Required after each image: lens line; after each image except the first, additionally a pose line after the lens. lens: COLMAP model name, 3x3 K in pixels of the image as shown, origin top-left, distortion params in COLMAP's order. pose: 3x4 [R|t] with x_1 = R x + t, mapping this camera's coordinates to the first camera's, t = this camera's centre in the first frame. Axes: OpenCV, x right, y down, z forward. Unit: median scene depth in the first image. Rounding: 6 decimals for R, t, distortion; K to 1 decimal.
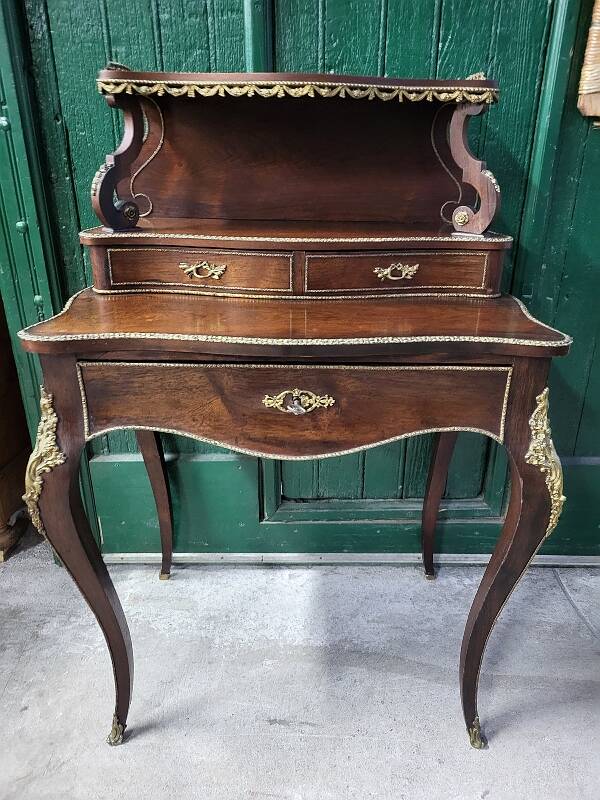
lens RADIAL K [[602.8, 0, 315.4], [0, 602.8, 417.7], [0, 0, 1]] dist [0.035472, -0.006083]
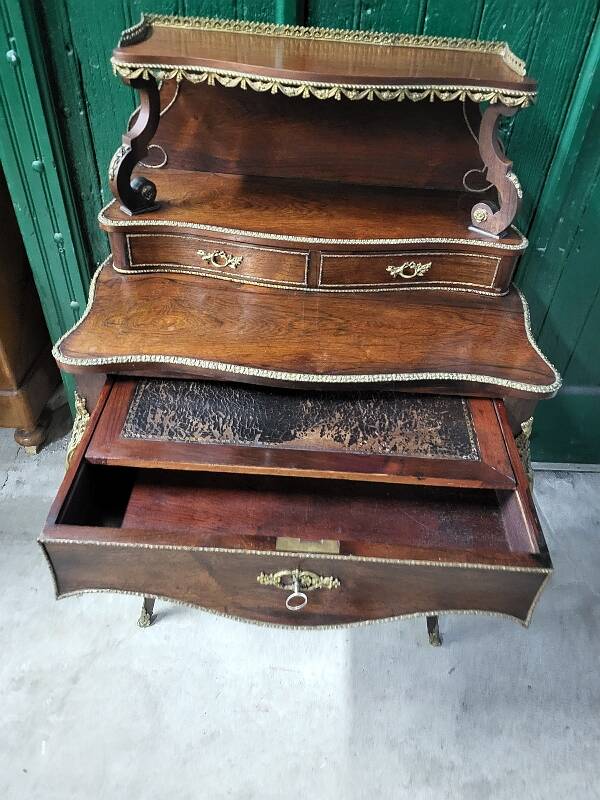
lens RADIAL K [[599.0, 0, 313.3], [0, 599.0, 401.5], [0, 0, 1]] dist [0.046488, -0.018249]
pose [[0.998211, 0.059681, 0.003612, -0.019023], [-0.058103, 0.954015, 0.294074, -0.338228], [0.014105, -0.293757, 0.955776, -0.042305]]
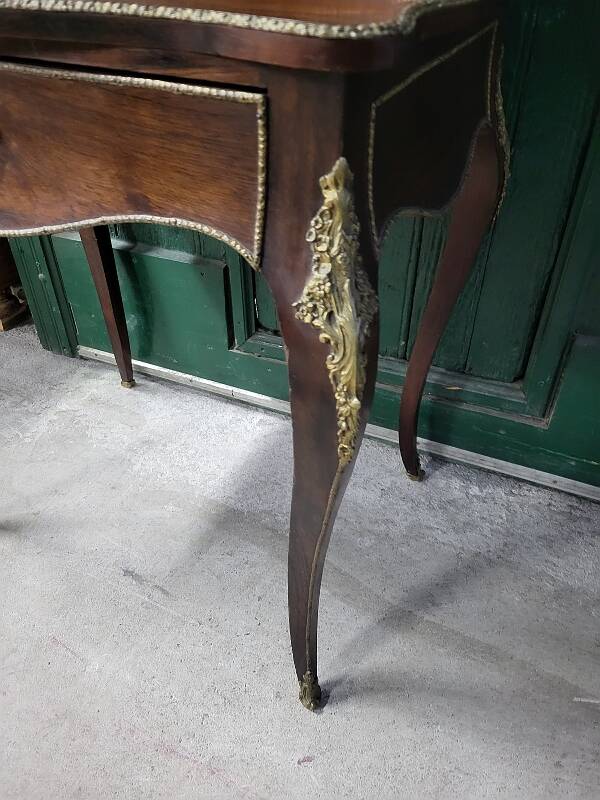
lens RADIAL K [[597.6, 0, 326.6], [0, 597.6, 423.8], [0, 0, 1]] dist [0.040846, -0.002697]
pose [[0.904999, 0.257464, -0.338659, 0.515314], [-0.152003, 0.939218, 0.307840, 0.000647], [0.397332, -0.227117, 0.889126, 0.504882]]
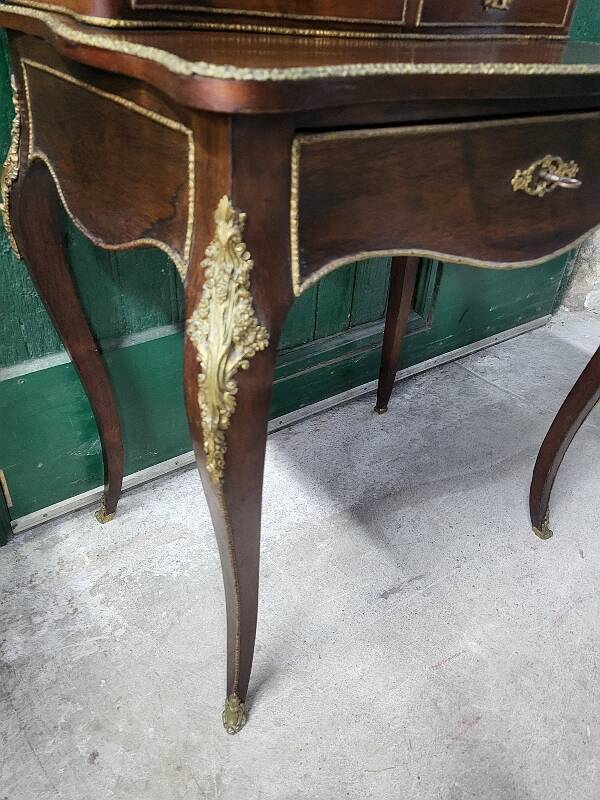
lens RADIAL K [[606.5, 0, 292.6], [0, 606.5, 410.5], [0, 0, 1]] dist [0.011697, -0.000394]
pose [[0.828373, -0.293691, 0.477015, -0.608911], [0.186341, 0.947519, 0.259777, -0.006139], [-0.528275, -0.126304, 0.839626, 0.474874]]
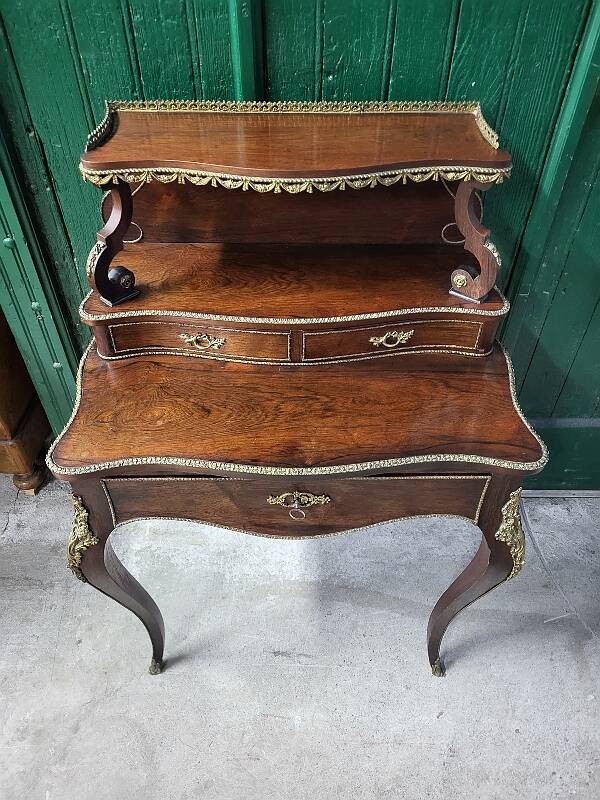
lens RADIAL K [[599.4, 0, 298.6], [0, 599.4, 406.8], [0, 0, 1]] dist [0.038731, -0.002378]
pose [[0.999962, -0.003004, -0.008227, -0.016231], [0.005701, 0.936354, 0.351010, -0.521935], [0.006649, -0.351043, 0.936336, 0.007544]]
